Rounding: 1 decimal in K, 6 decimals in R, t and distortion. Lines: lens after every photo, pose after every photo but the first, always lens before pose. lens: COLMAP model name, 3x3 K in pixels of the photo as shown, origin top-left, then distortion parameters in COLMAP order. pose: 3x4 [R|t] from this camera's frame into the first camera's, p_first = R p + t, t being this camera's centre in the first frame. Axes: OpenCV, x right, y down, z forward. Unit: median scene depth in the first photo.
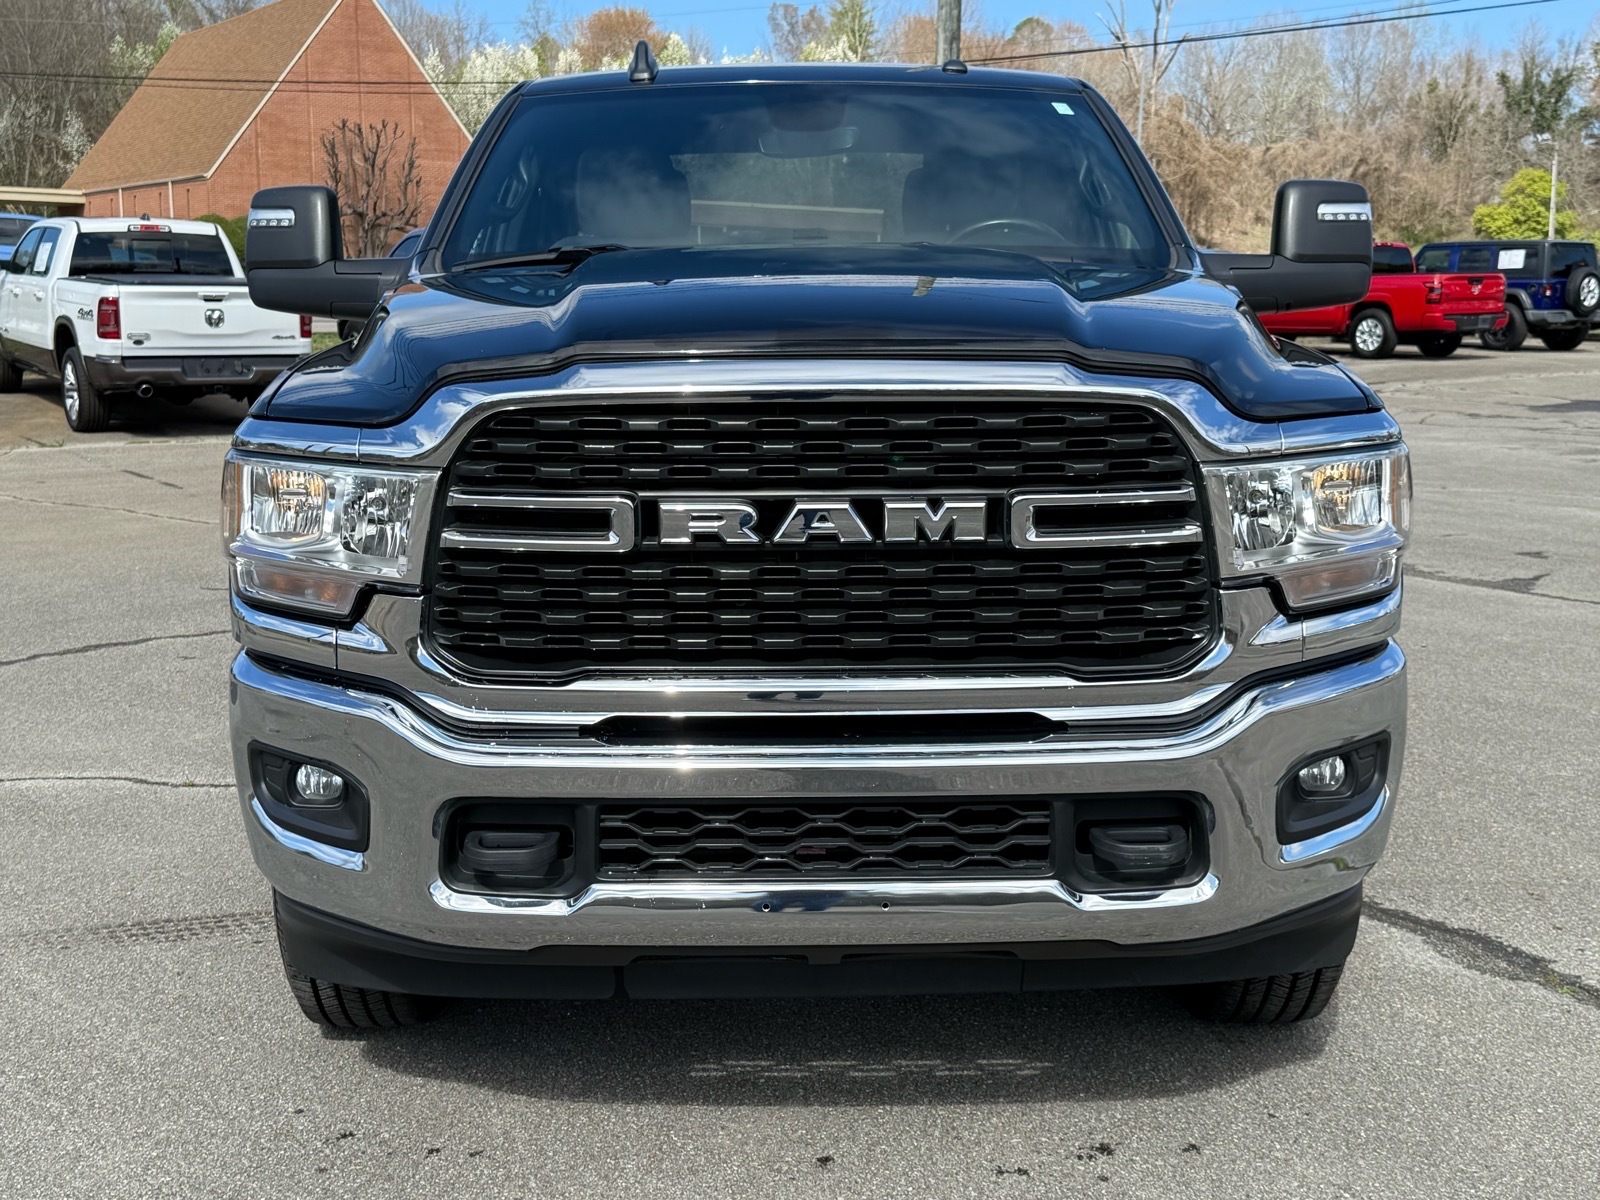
lens RADIAL K [[1915.1, 0, 803.1], [0, 1915.1, 611.0], [0, 0, 1]] dist [0.224333, -0.553243]
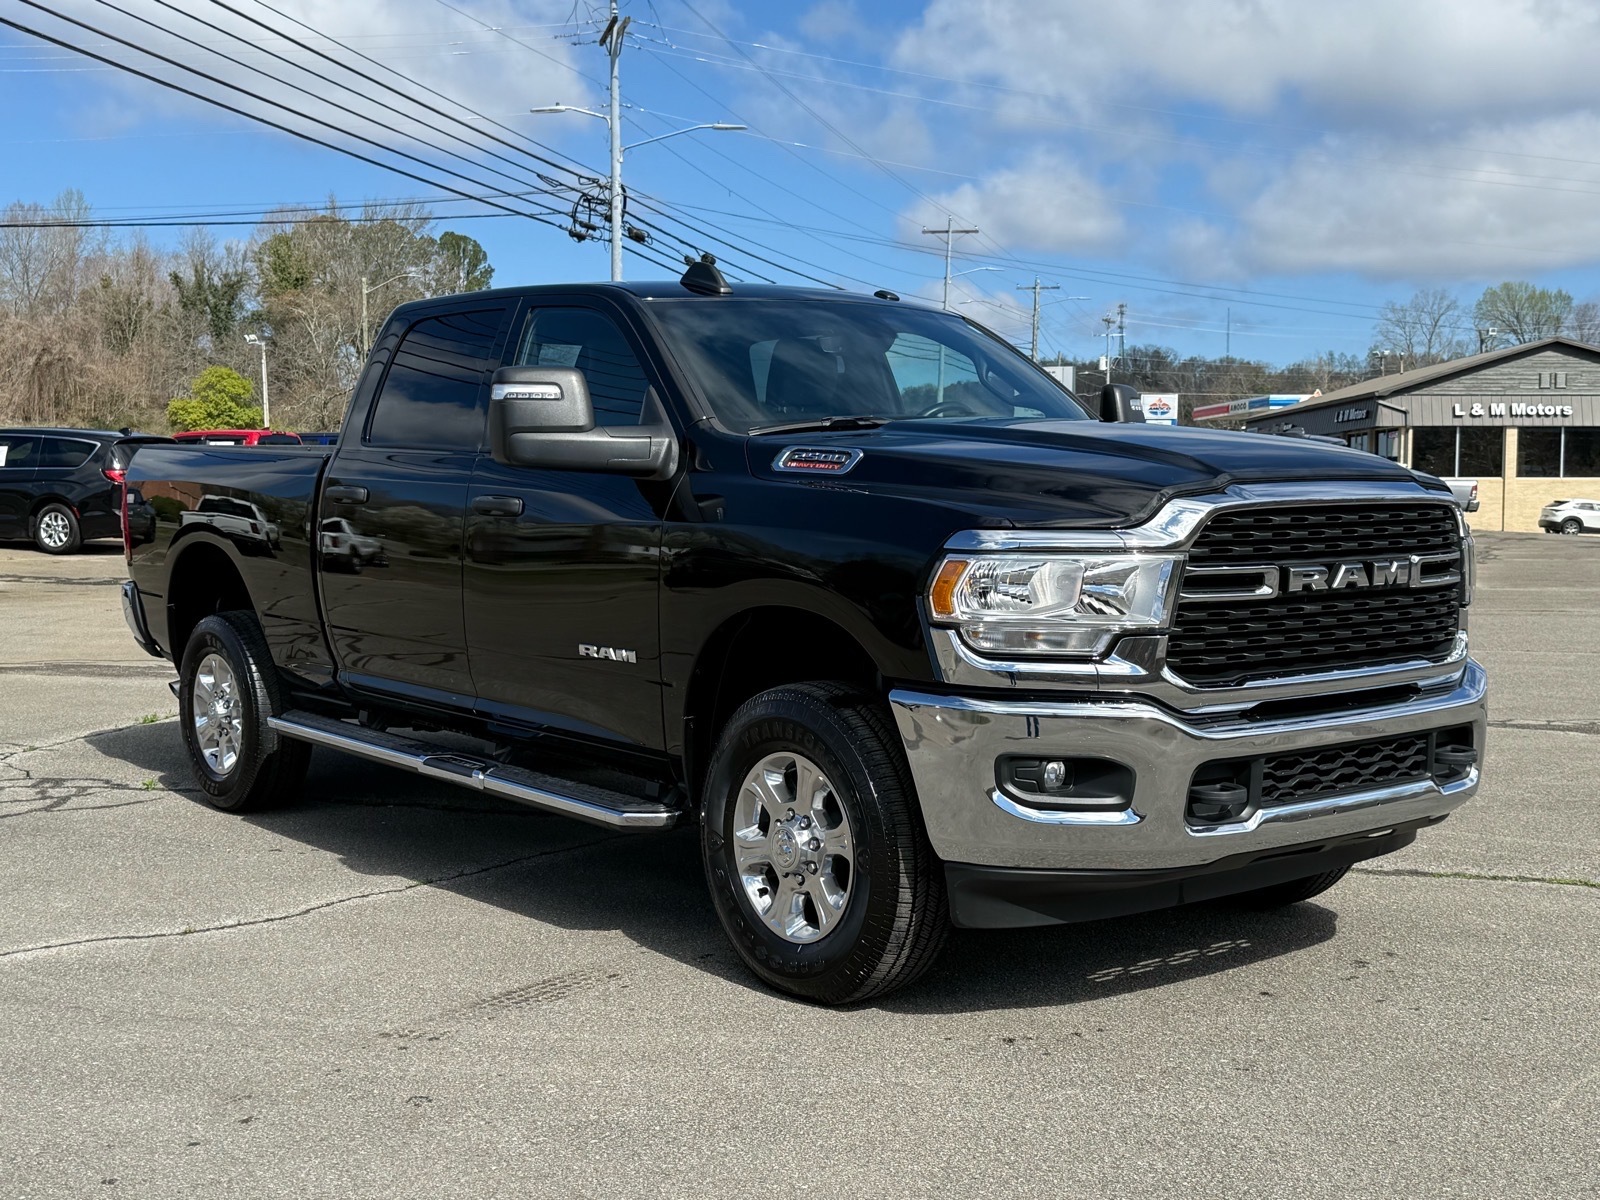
lens RADIAL K [[1915.1, 0, 803.1], [0, 1915.1, 611.0], [0, 0, 1]] dist [0.224333, -0.553243]
pose [[0.788735, -0.043492, 0.613193, -0.058665], [0.102070, 0.992913, -0.060866, 0.001625], [-0.606200, 0.110596, 0.787585, -0.002137]]
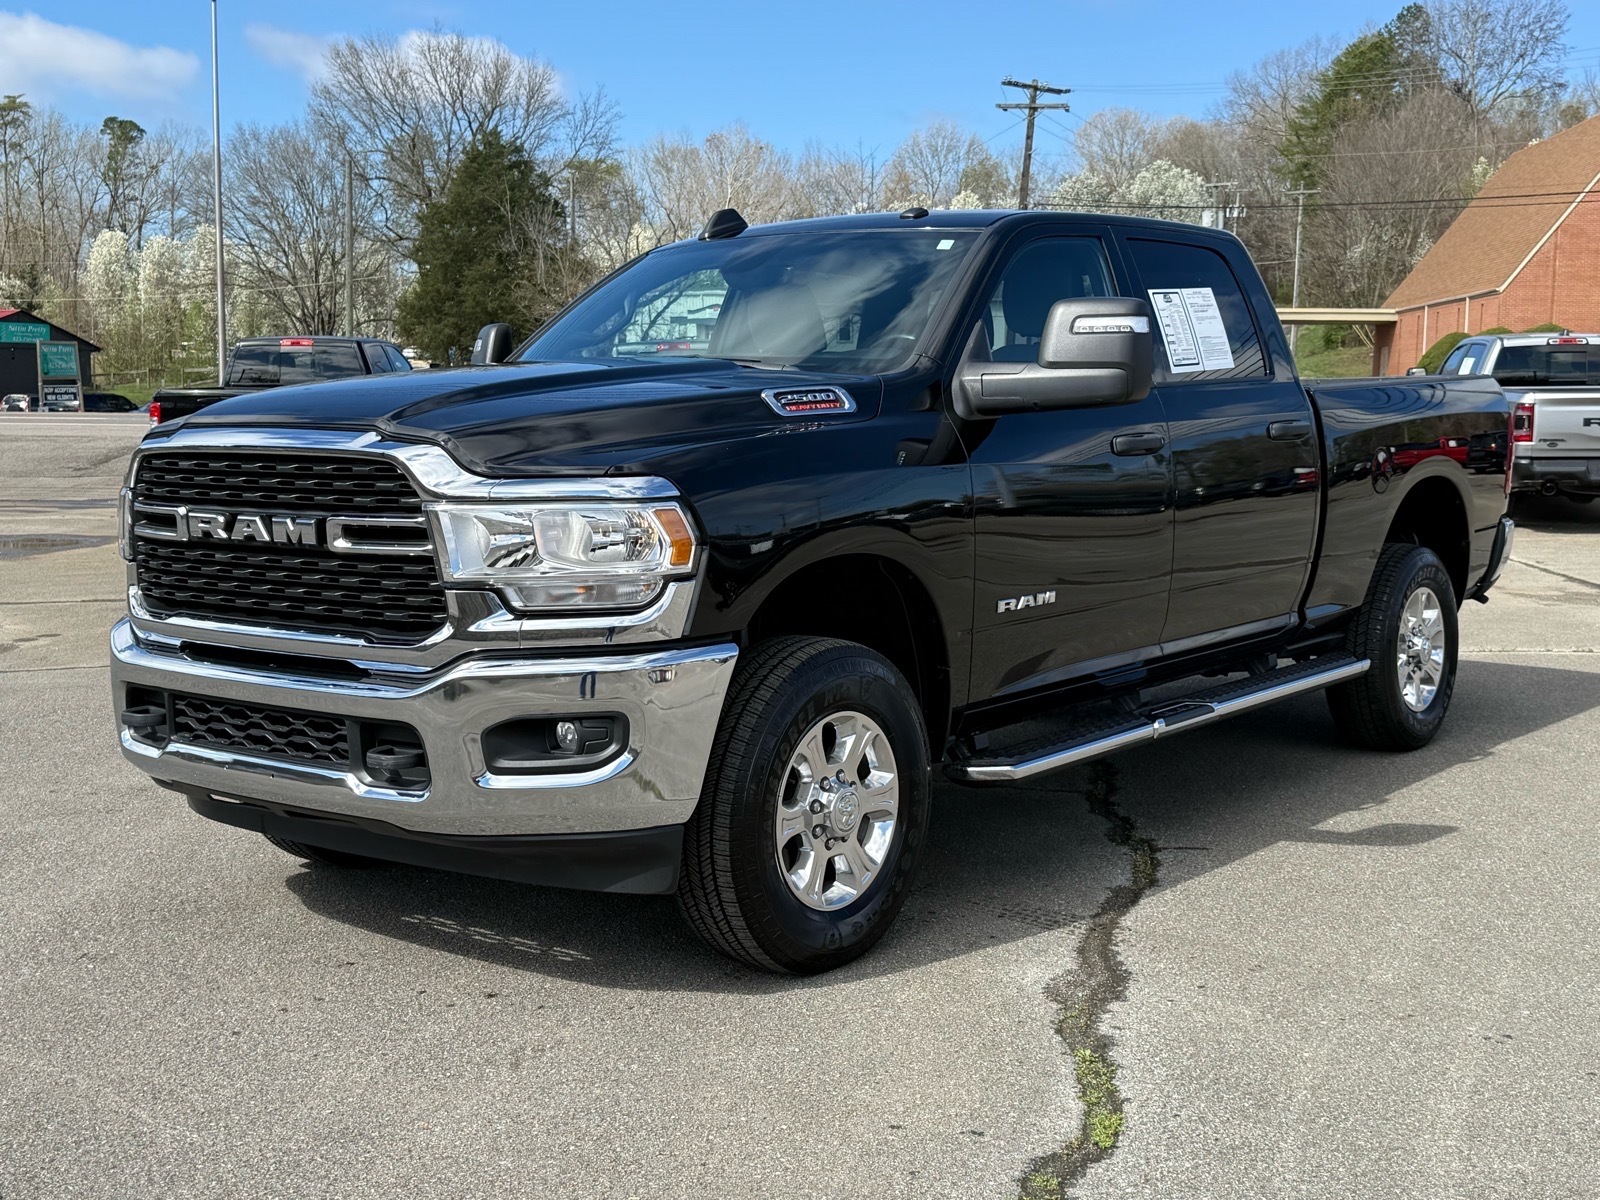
lens RADIAL K [[1915.1, 0, 803.1], [0, 1915.1, 611.0], [0, 0, 1]] dist [0.224333, -0.553243]
pose [[0.776695, 0.069145, -0.626070, 0.057245], [-0.104633, 0.994310, -0.019992, 0.000270], [0.621126, 0.081035, 0.779510, 0.001232]]
